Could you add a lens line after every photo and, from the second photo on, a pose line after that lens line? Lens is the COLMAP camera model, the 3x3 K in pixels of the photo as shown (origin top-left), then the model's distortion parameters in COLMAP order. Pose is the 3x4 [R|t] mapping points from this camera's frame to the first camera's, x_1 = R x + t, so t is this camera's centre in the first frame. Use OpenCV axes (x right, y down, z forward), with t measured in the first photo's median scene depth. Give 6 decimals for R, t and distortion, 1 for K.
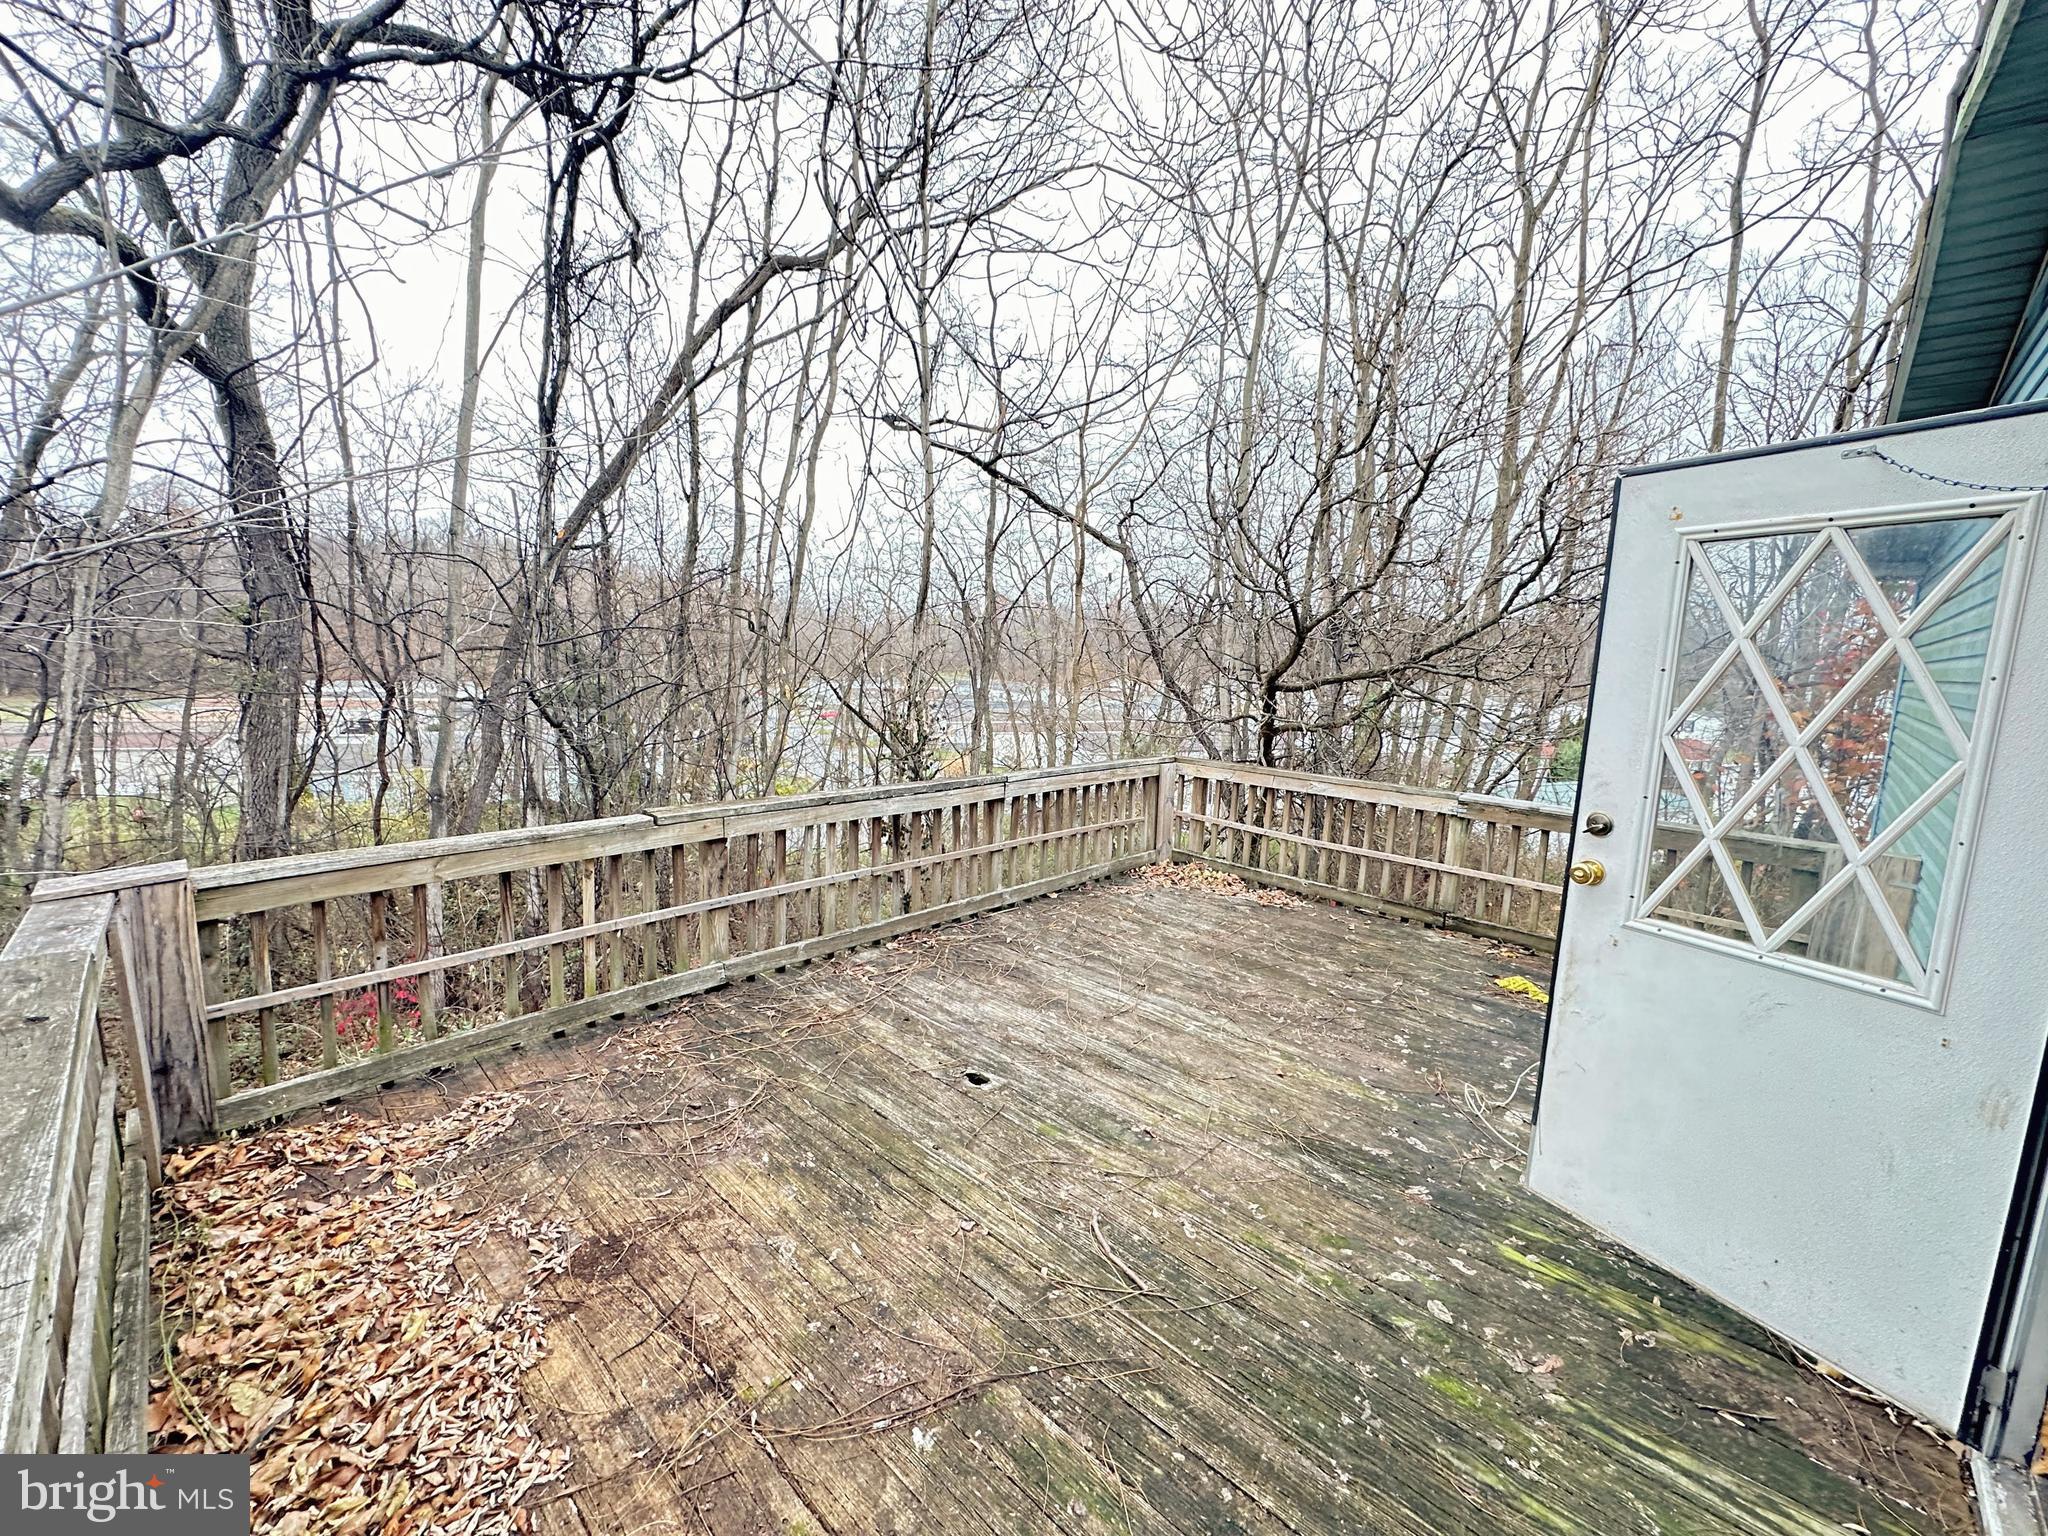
lens RADIAL K [[821.0, 0, 1024.0], [0, 821.0, 768.0], [0, 0, 1]] dist [-0.001750, -0.000032]
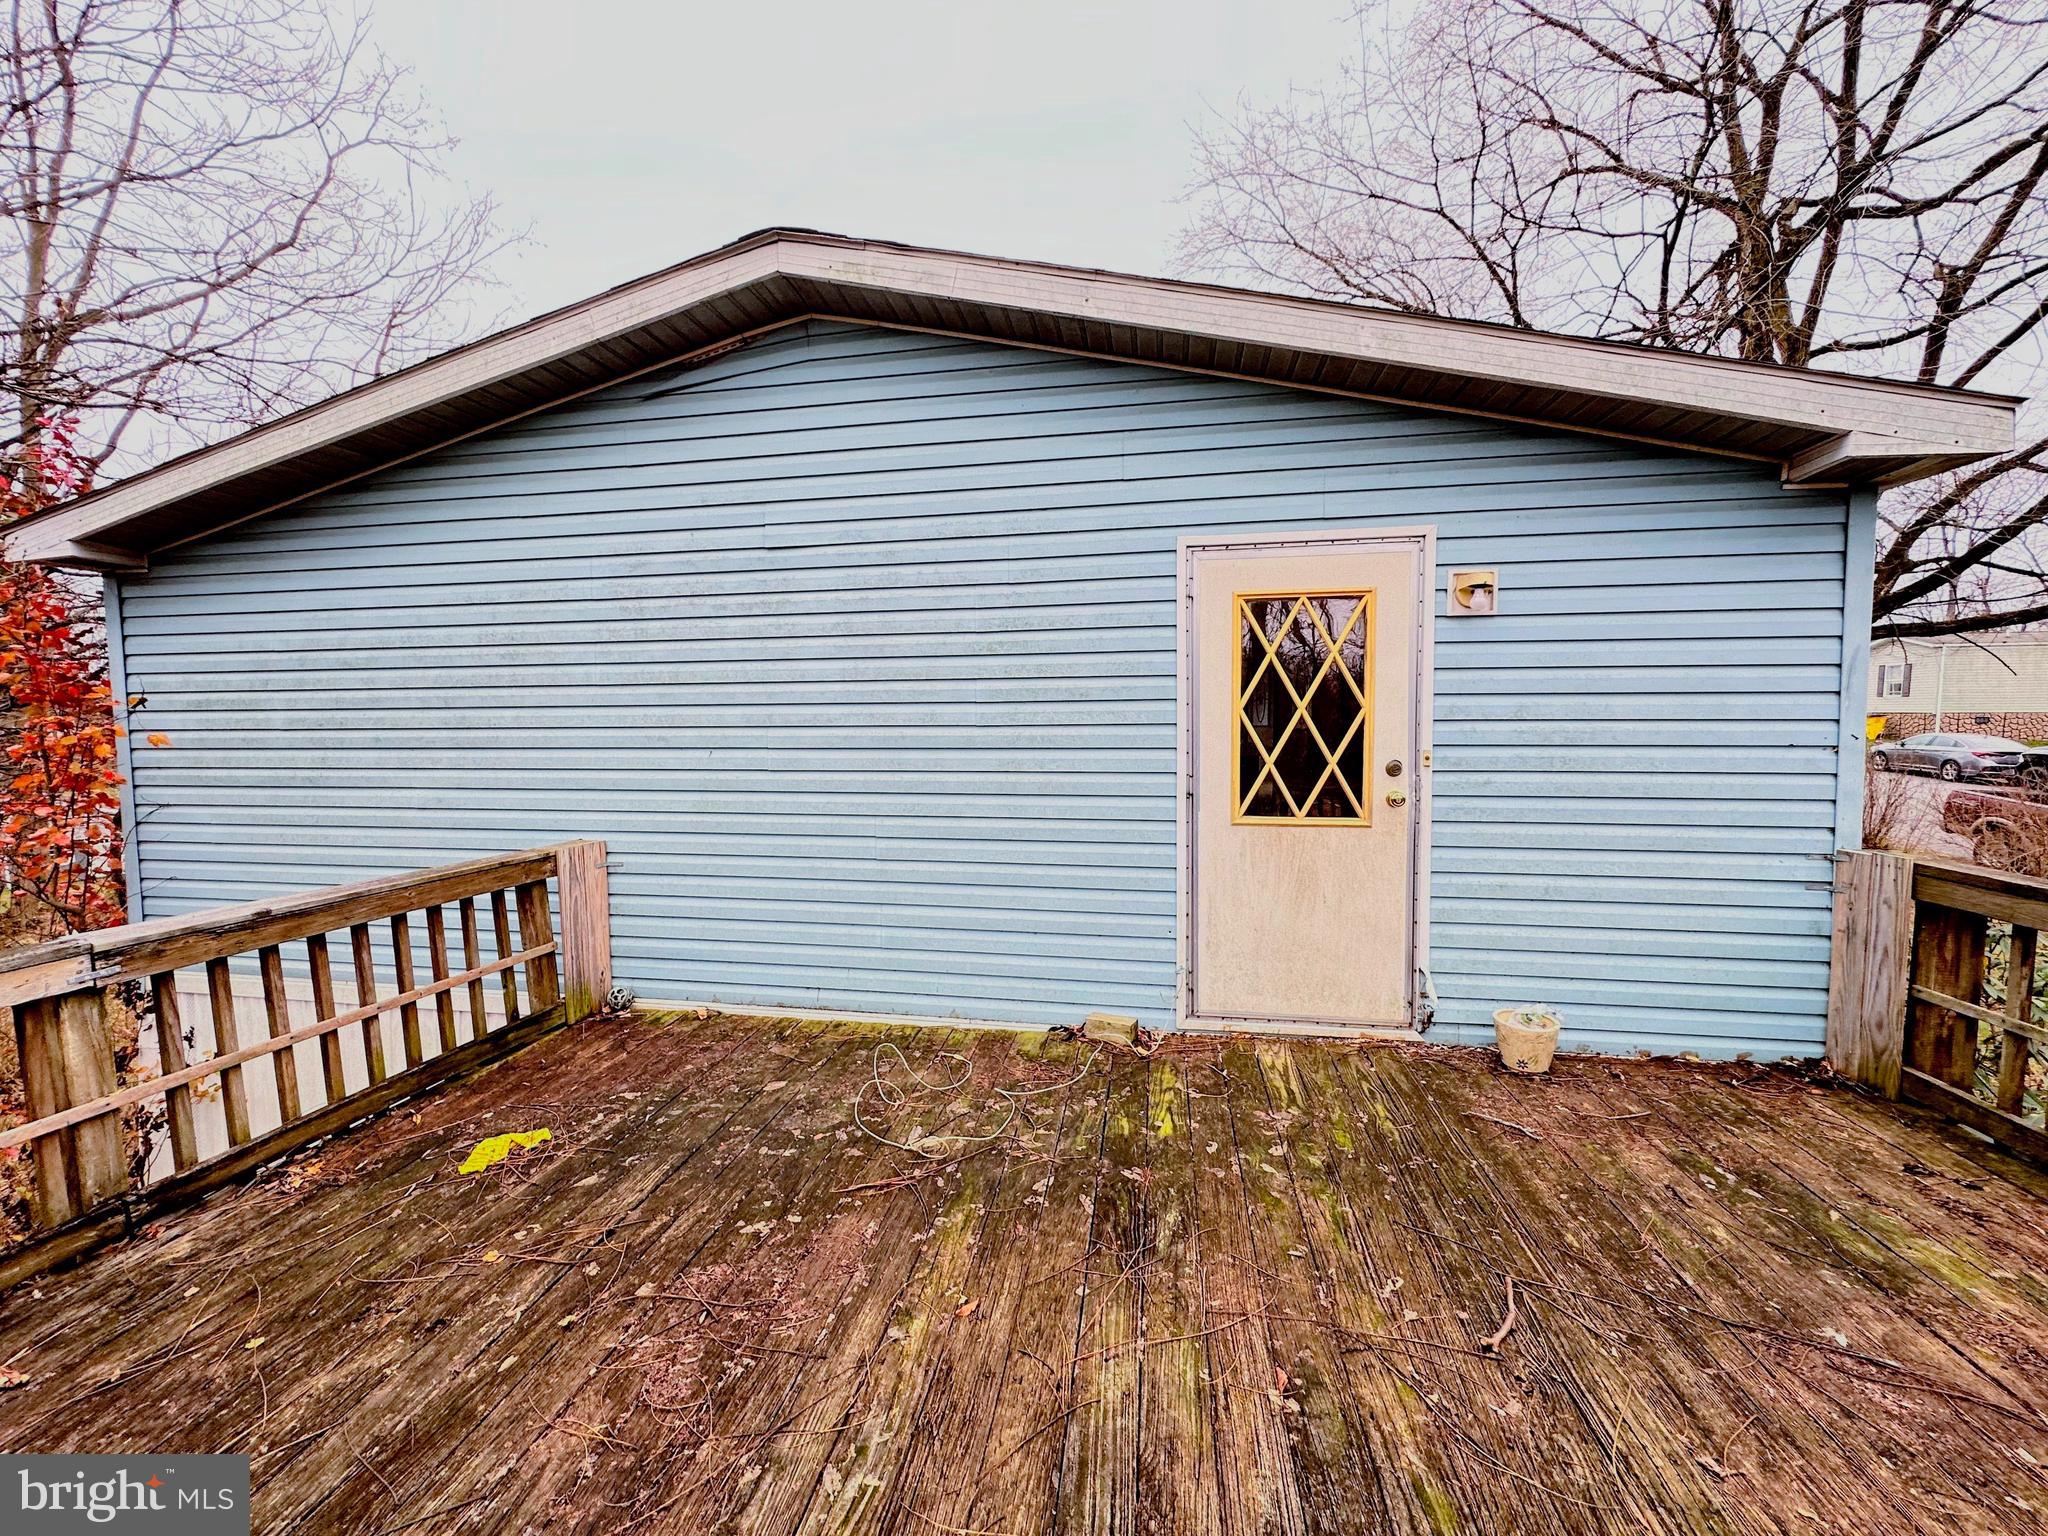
lens RADIAL K [[821.0, 0, 1024.0], [0, 821.0, 768.0], [0, 0, 1]] dist [-0.001750, -0.000032]
pose [[-0.560483, -0.077285, 0.824552, -0.168303], [0.107889, 0.980337, 0.165223, -0.110039], [-0.821109, 0.181565, -0.541124, 1.102138]]
